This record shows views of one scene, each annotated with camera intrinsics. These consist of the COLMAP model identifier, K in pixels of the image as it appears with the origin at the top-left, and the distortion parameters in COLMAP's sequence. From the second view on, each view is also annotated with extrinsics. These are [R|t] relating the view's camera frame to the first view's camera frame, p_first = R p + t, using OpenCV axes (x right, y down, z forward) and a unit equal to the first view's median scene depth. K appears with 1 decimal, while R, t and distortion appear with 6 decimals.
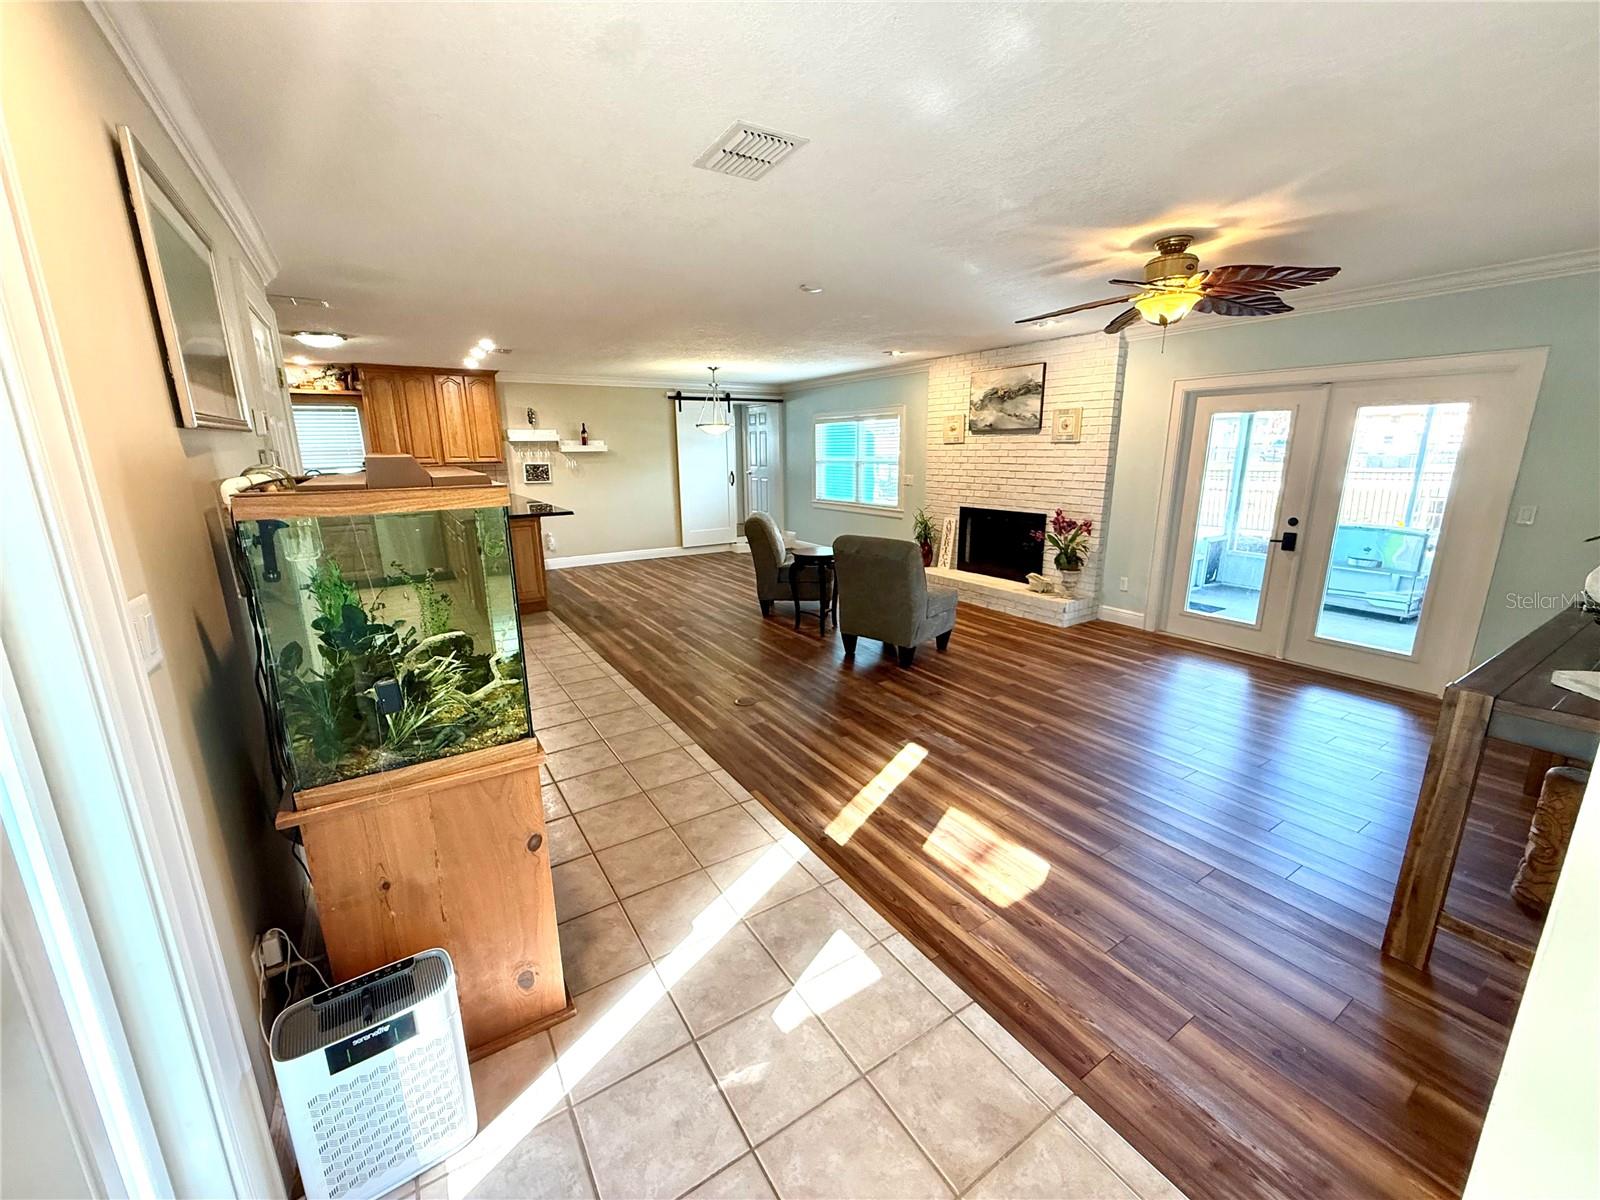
lens RADIAL K [[637.2, 0, 795.5], [0, 637.2, 600.2], [0, 0, 1]] dist [-0.000617, 0.000510]
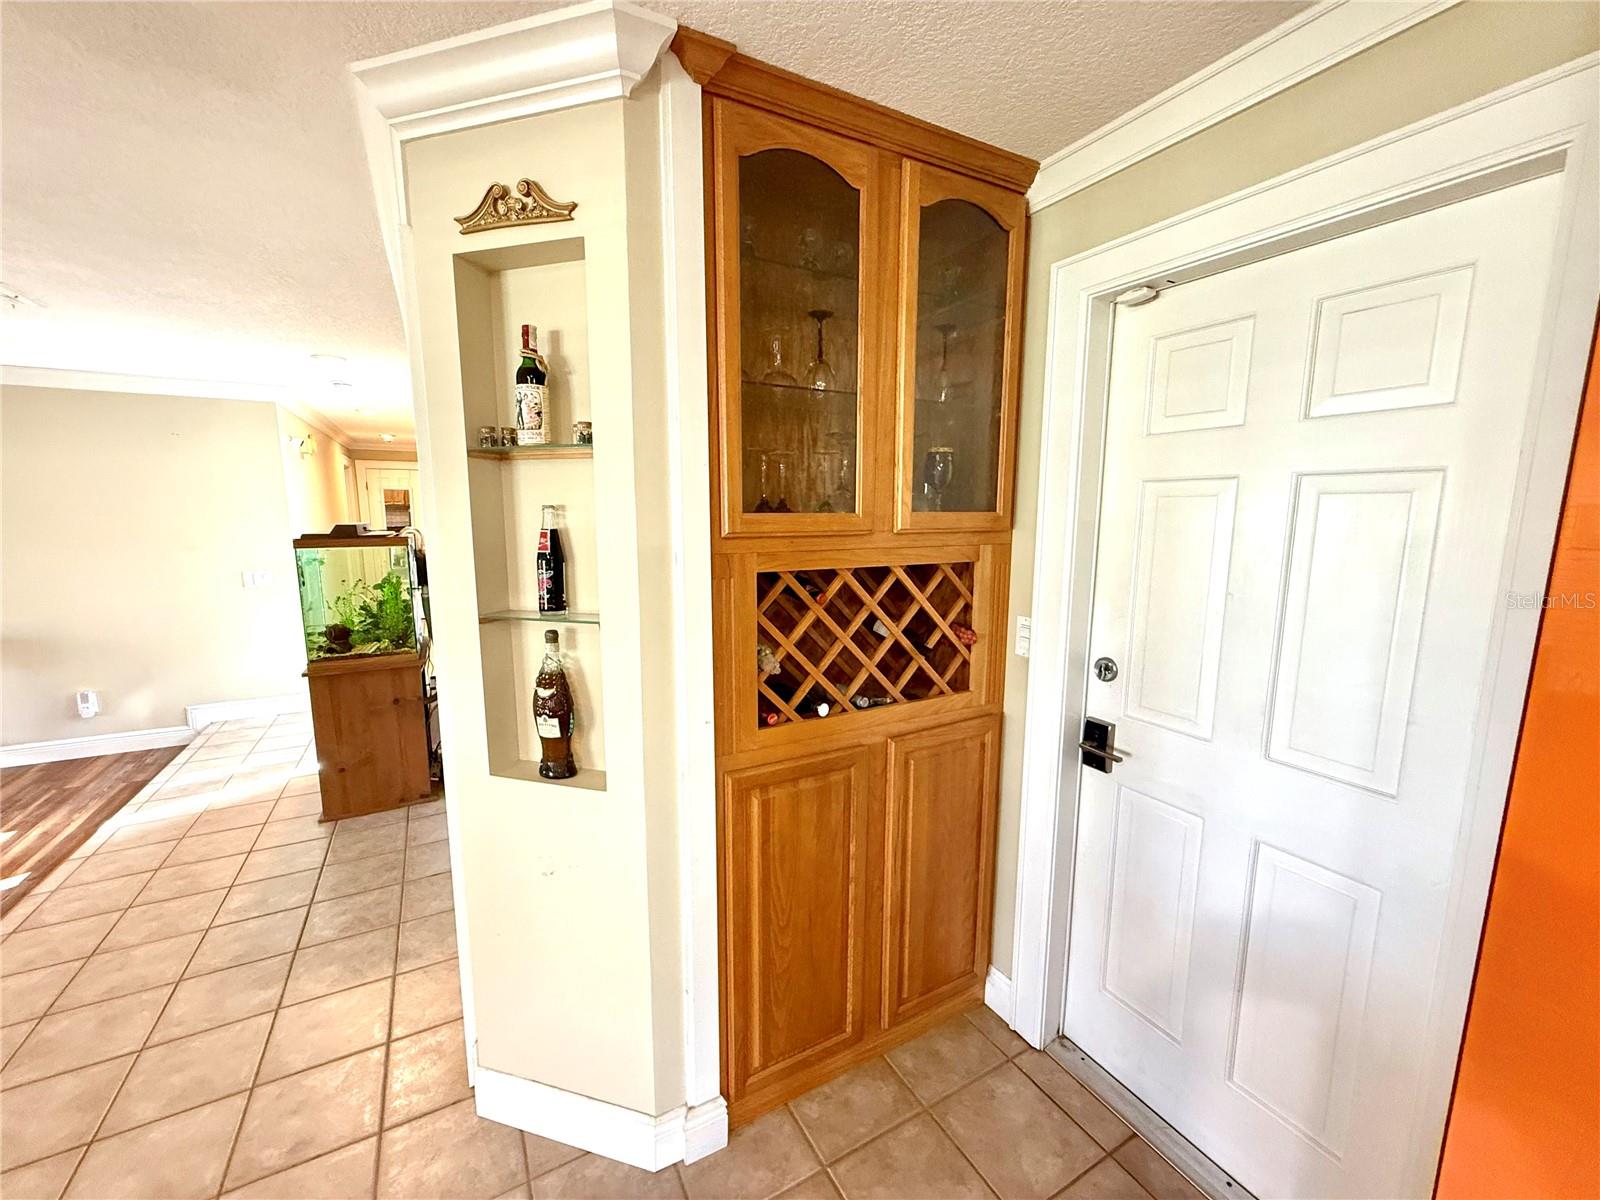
lens RADIAL K [[637.2, 0, 794.6], [0, 637.2, 601.2], [0, 0, 1]] dist [-0.000617, 0.000510]
pose [[-0.997948, 0.000923, 0.064020, -0.634492], [0.024477, 0.929441, 0.368157, -0.208248], [-0.059163, 0.368968, -0.927557, 0.840725]]
